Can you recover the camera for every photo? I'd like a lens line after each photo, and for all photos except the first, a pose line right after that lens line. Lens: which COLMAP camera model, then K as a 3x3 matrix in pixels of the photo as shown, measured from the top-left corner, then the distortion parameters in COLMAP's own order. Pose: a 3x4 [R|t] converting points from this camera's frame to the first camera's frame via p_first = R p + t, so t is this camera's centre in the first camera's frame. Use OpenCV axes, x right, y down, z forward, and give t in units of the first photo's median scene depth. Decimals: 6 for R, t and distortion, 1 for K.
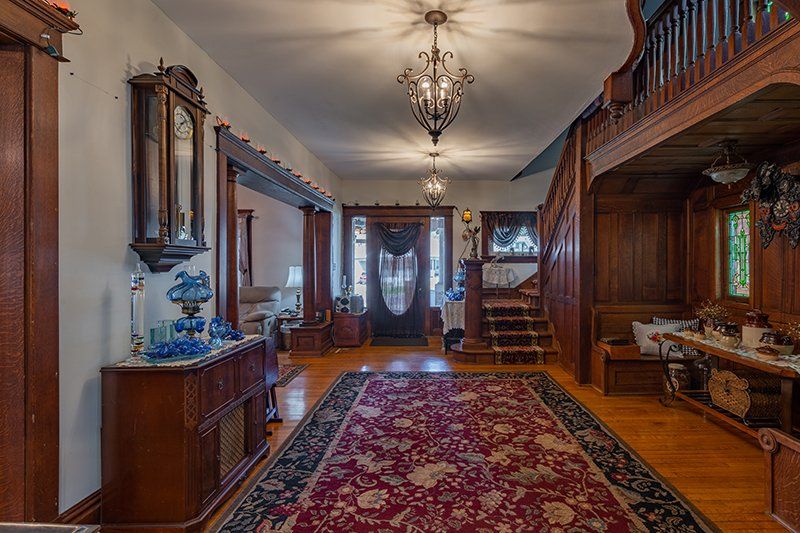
lens RADIAL K [[411.0, 0, 435.7], [0, 411.0, 266.9], [0, 0, 1]] dist [-0.002387, 0.000371]
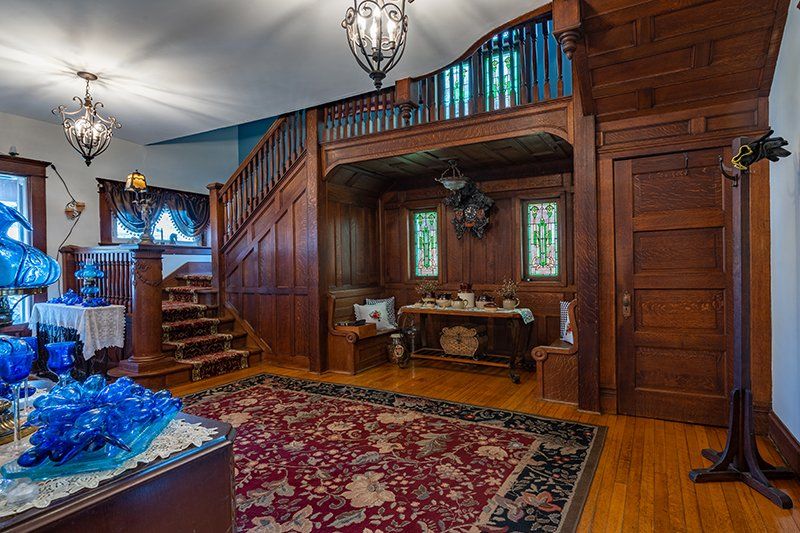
lens RADIAL K [[414.9, 0, 441.6], [0, 414.9, 263.9], [0, 0, 1]] dist [-0.003588, 0.000116]
pose [[0.474241, -0.003187, 0.880389, -0.426313], [0.016934, 0.999841, -0.005502, 0.041415], [-0.880232, 0.017517, 0.474220, 0.307230]]
